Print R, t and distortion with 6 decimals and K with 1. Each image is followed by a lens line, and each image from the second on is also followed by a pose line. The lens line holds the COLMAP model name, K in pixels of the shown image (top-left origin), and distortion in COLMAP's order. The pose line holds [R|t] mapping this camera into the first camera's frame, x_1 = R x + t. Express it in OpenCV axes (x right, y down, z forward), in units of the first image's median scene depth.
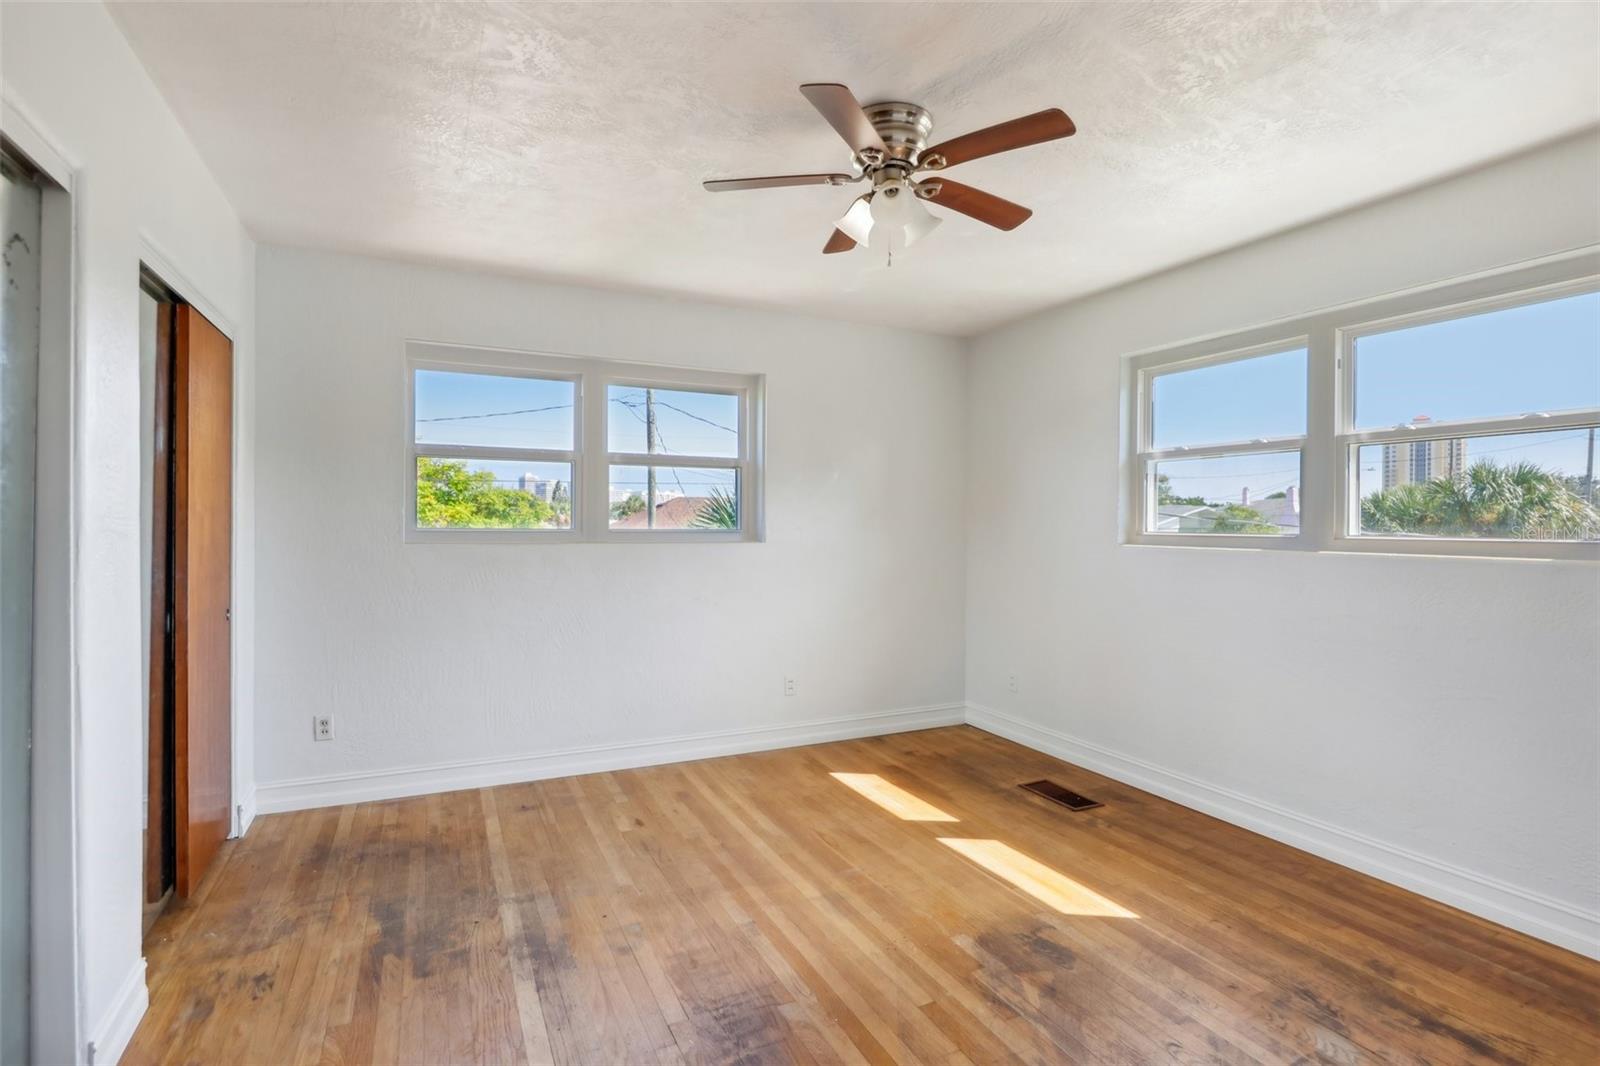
lens RADIAL K [[768.1, 0, 800.4], [0, 768.1, 526.9], [0, 0, 1]] dist [0.016200, -0.001659]
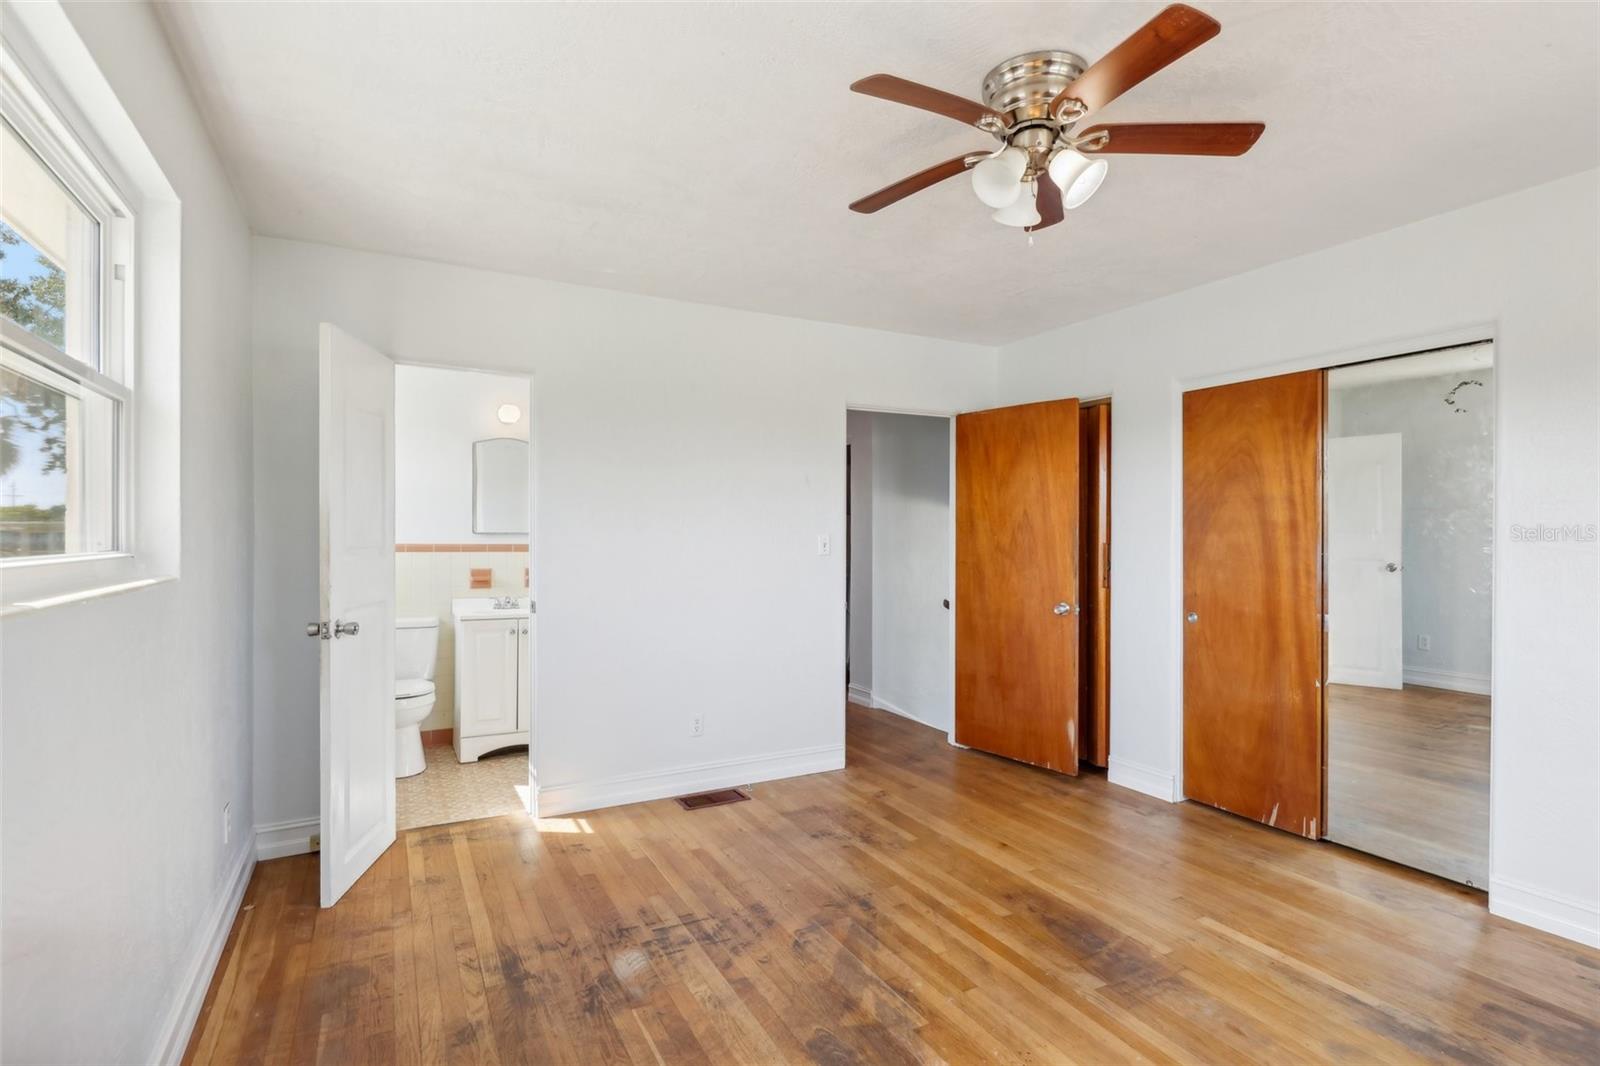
lens RADIAL K [[768.1, 0, 792.3], [0, 768.1, 535.2], [0, 0, 1]] dist [0.016200, -0.001659]
pose [[-0.999117, -0.013777, -0.039703, 0.443308], [-0.014114, 0.999867, 0.008214, -0.007119], [0.039585, 0.008767, -0.999178, 1.979799]]
